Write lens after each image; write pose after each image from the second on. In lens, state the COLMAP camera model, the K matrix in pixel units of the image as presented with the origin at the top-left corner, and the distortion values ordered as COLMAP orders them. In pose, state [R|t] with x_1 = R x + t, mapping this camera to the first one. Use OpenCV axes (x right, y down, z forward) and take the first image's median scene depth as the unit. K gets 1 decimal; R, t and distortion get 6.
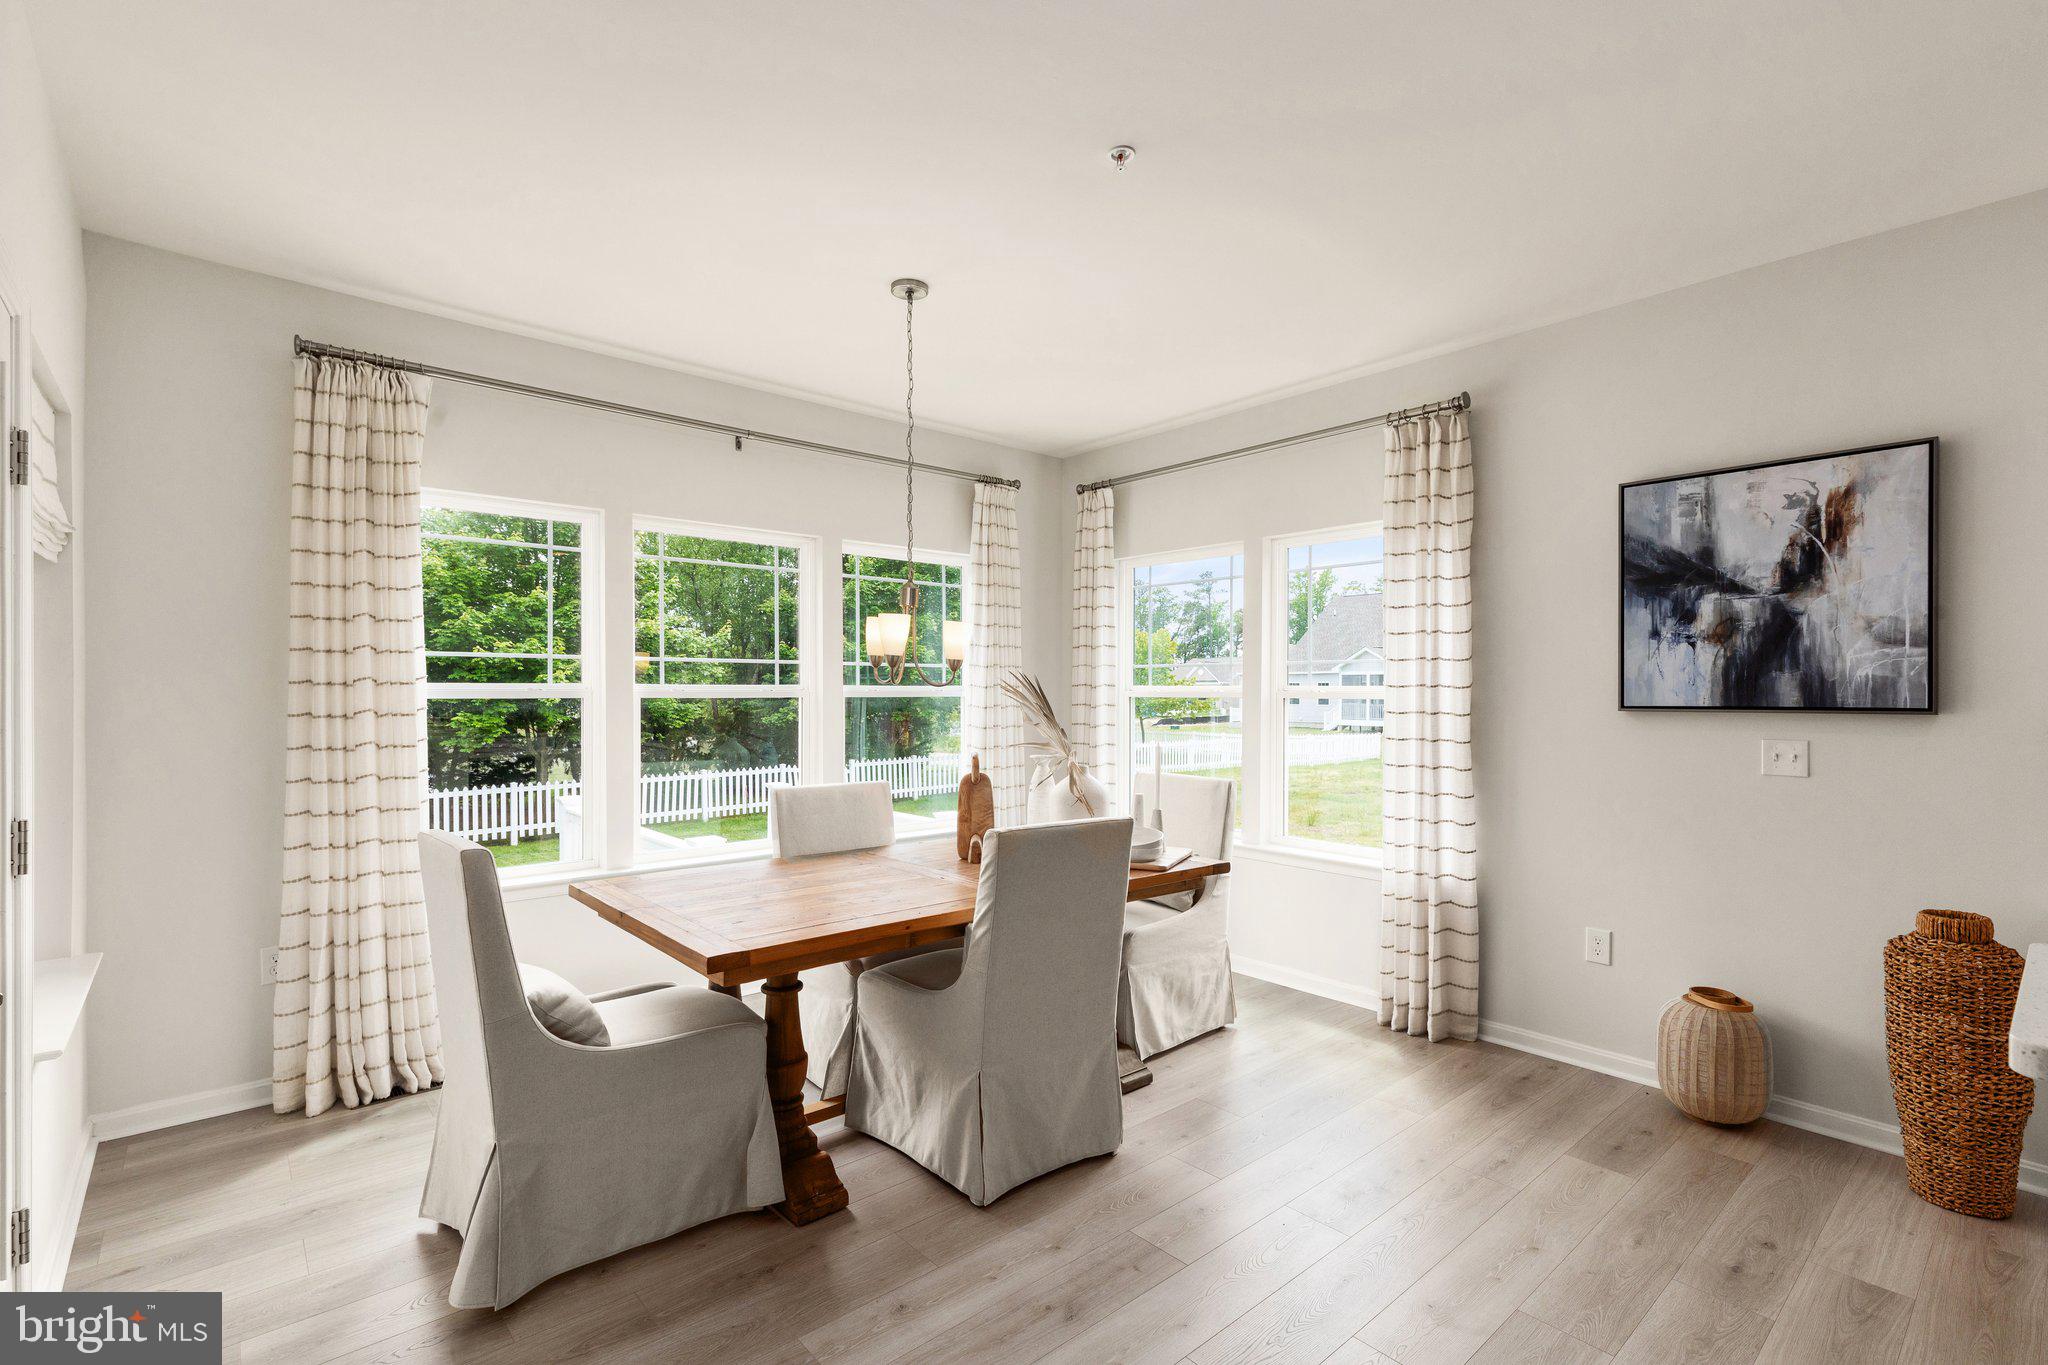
lens RADIAL K [[908.9, 0, 1023.9], [0, 908.9, 697.6], [0, 0, 1]] dist [-0.005095, 0.001084]
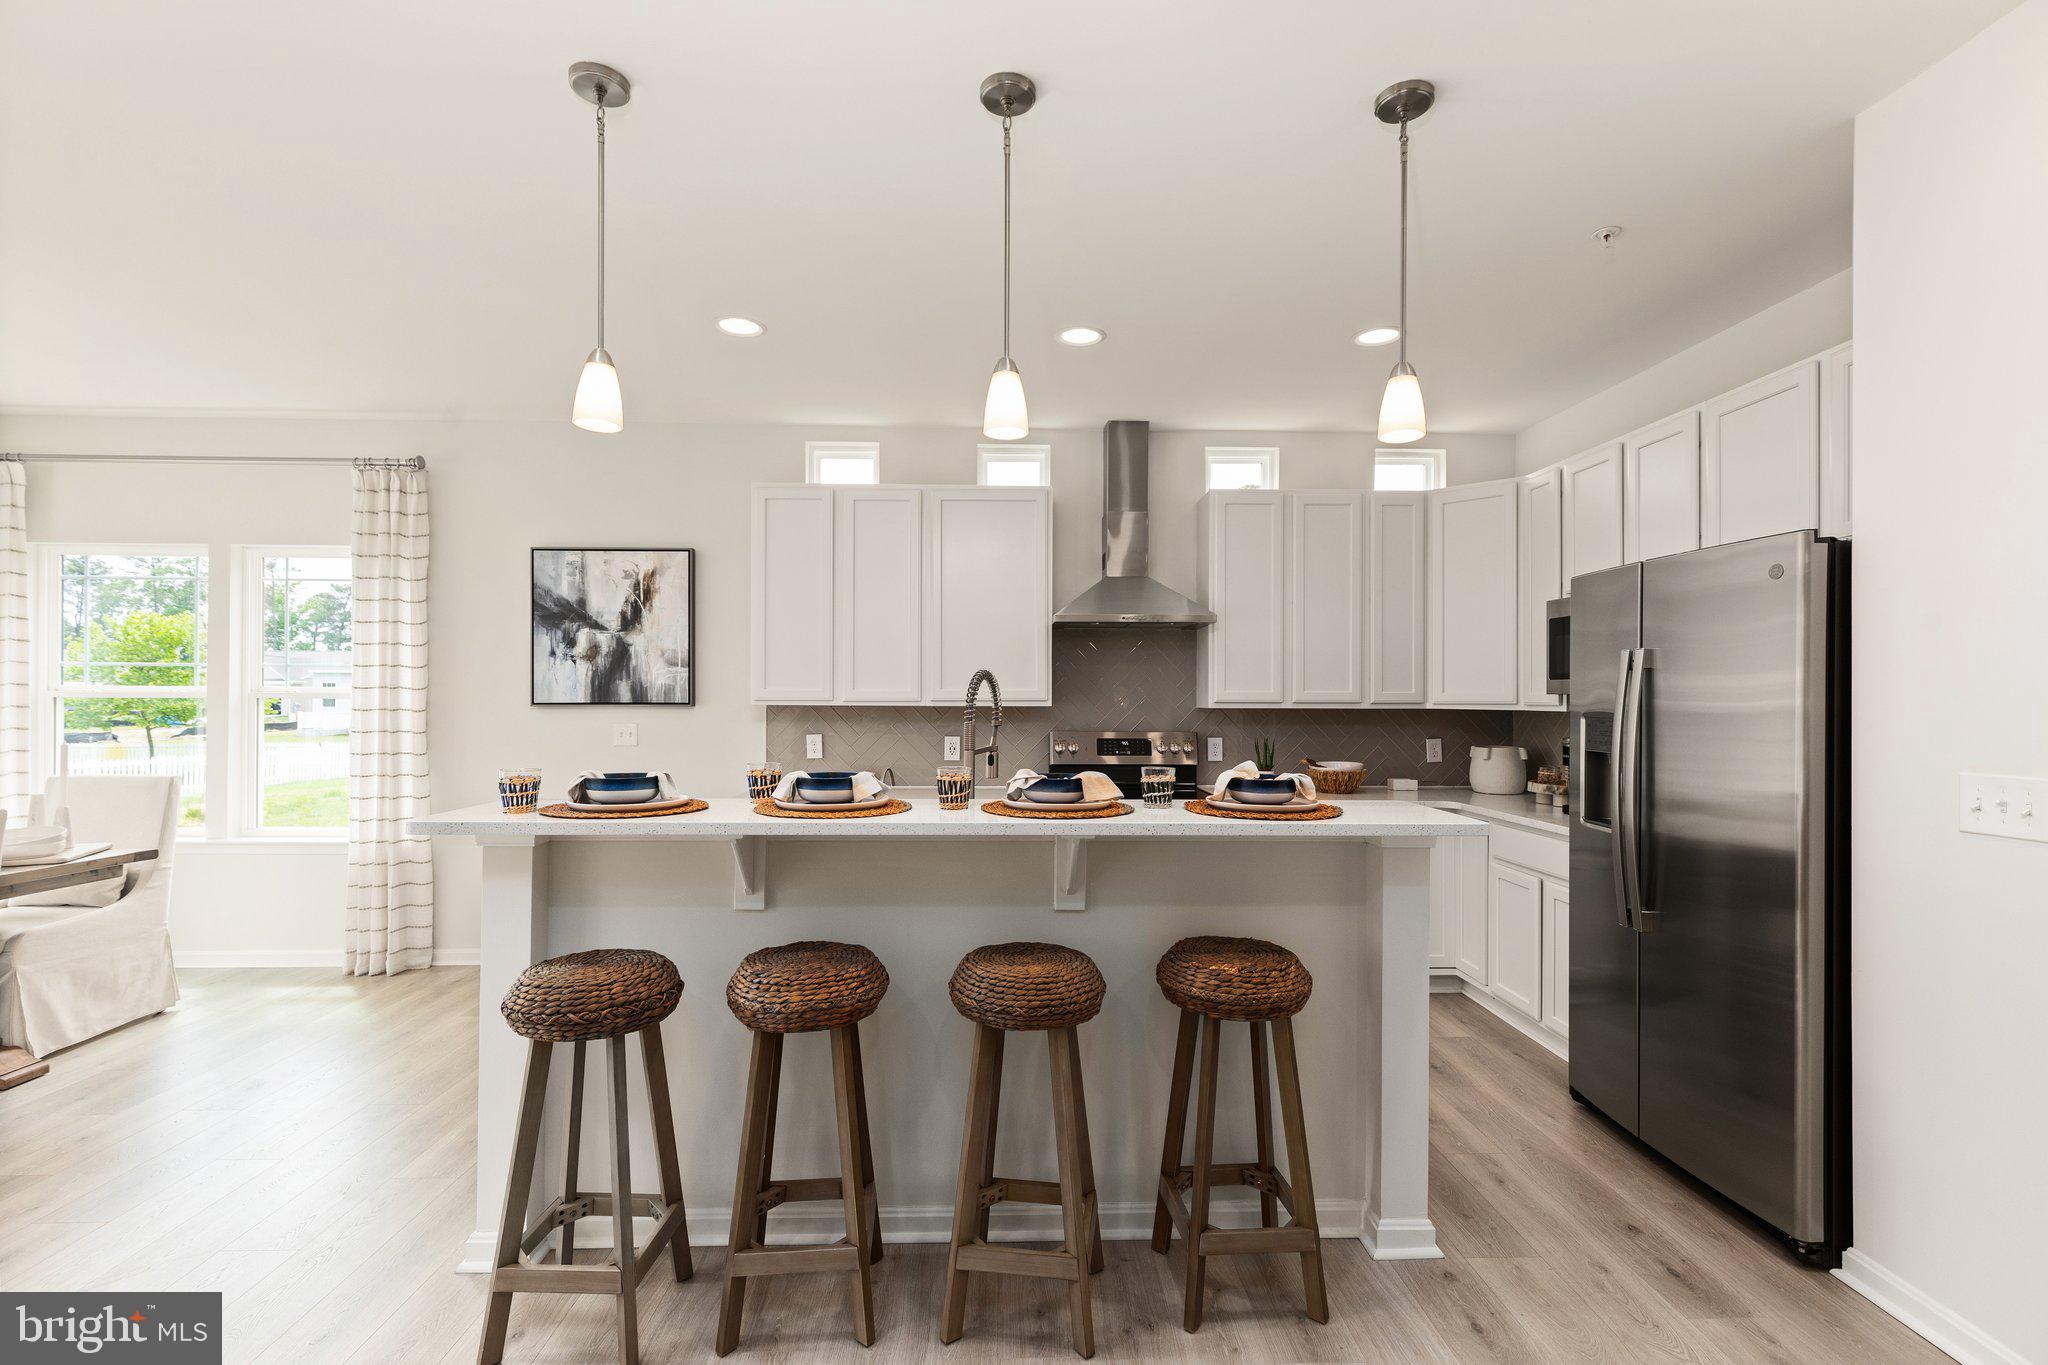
lens RADIAL K [[908.9, 0, 1028.6], [0, 908.9, 695.8], [0, 0, 1]] dist [-0.005095, 0.001084]
pose [[0.628555, 0.003410, 0.777757, 0.039286], [0.000438, 0.999989, -0.004737, 0.004820], [-0.777765, 0.003318, 0.628547, -0.480506]]
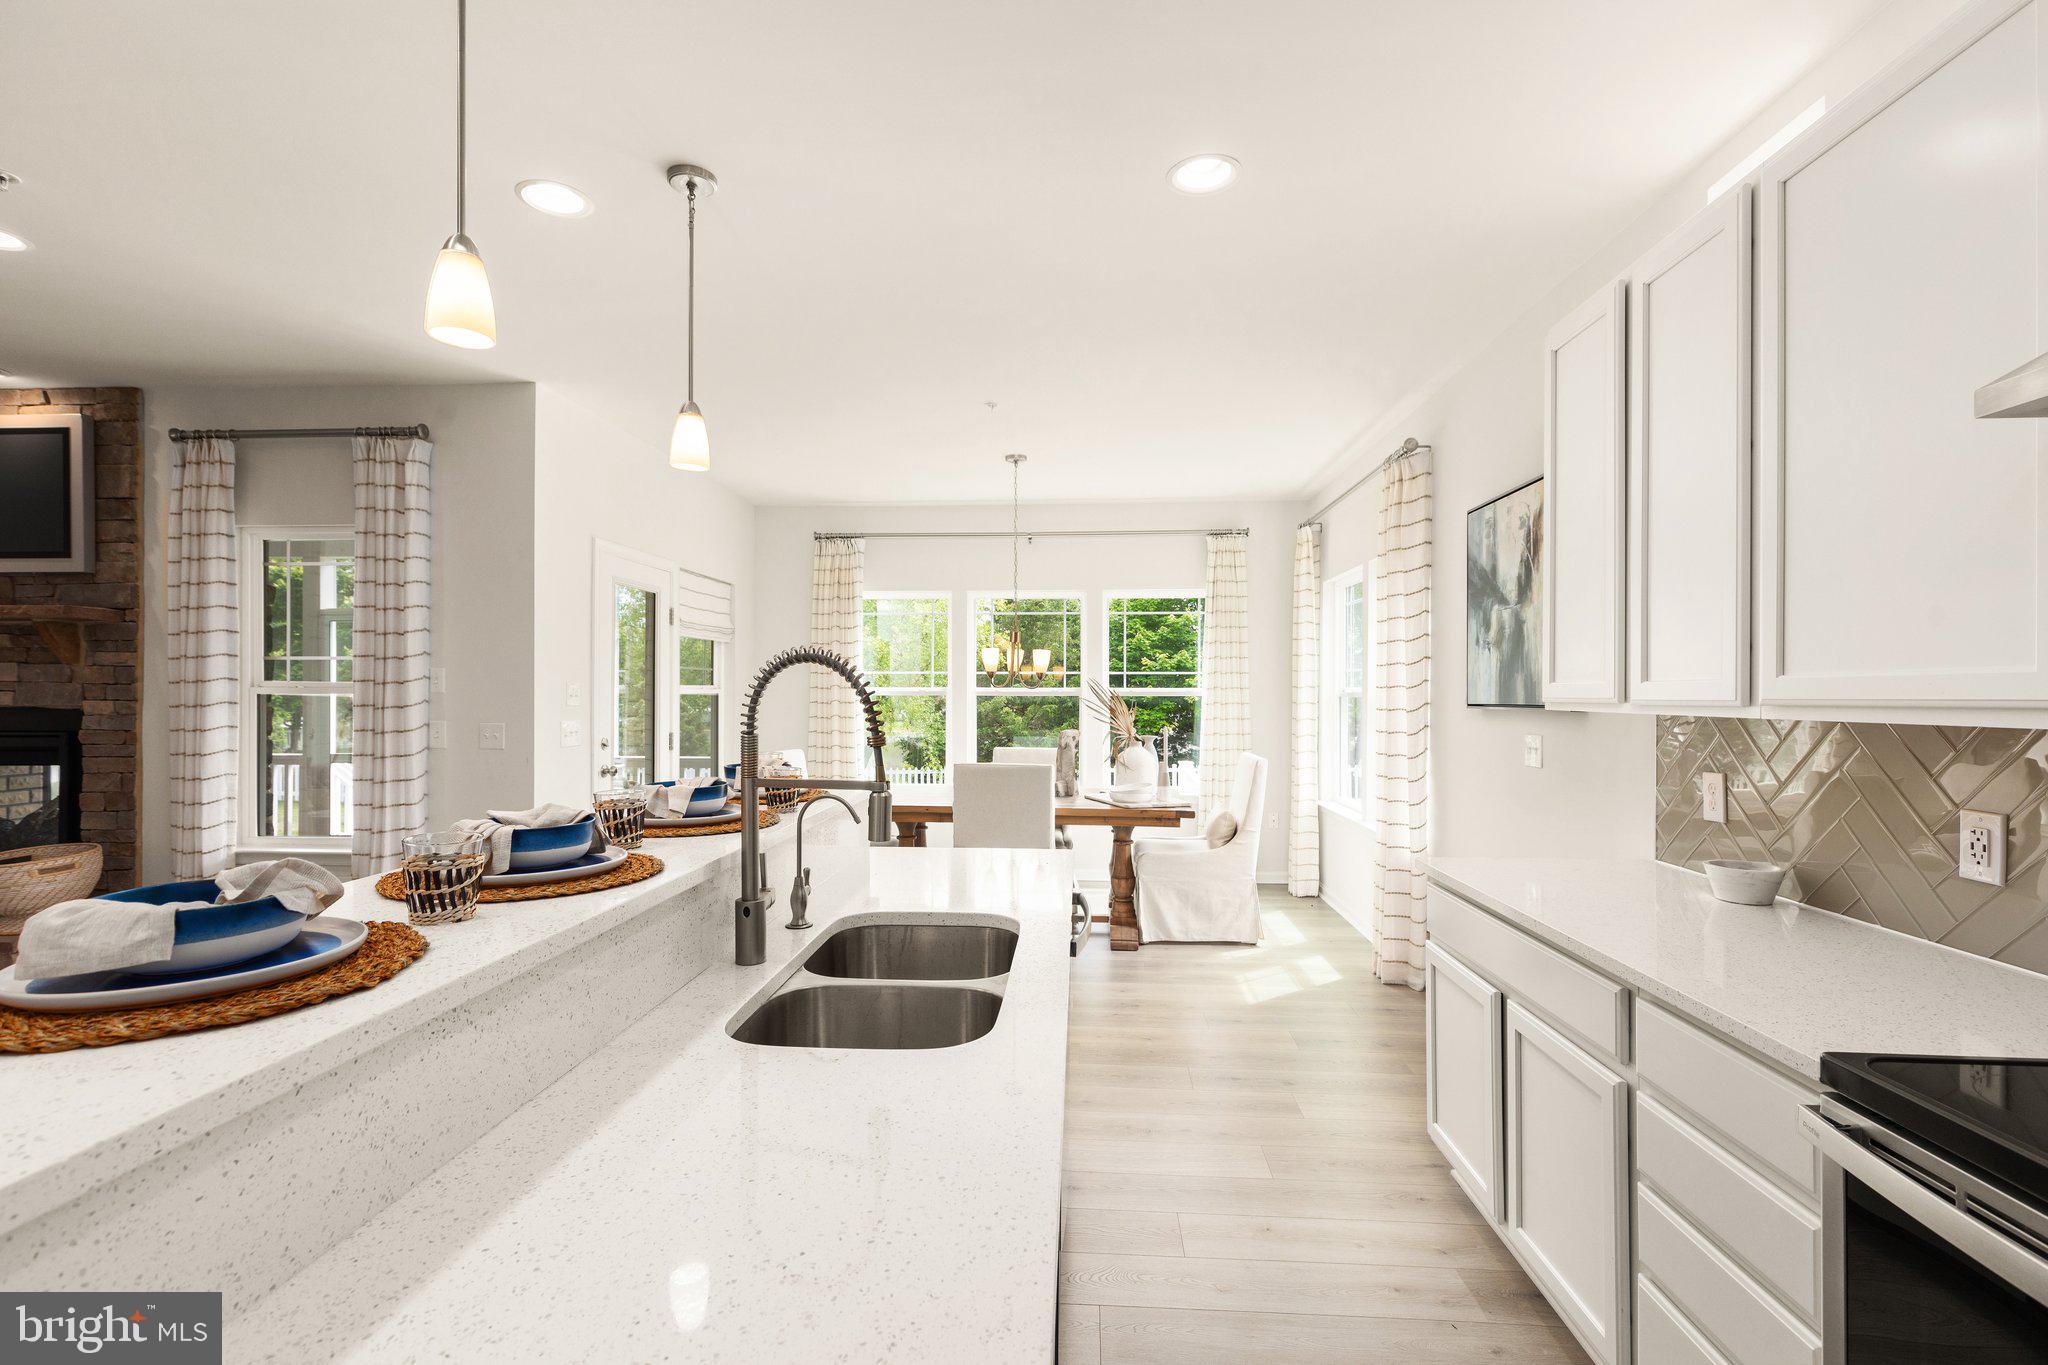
lens RADIAL K [[908.9, 0, 1032.3], [0, 908.9, 690.1], [0, 0, 1]] dist [-0.005095, 0.001084]
pose [[0.714486, -0.000954, -0.699649, 1.028296], [-0.007022, 0.999939, -0.008534, 0.005196], [0.699614, 0.011010, 0.714436, -0.198362]]
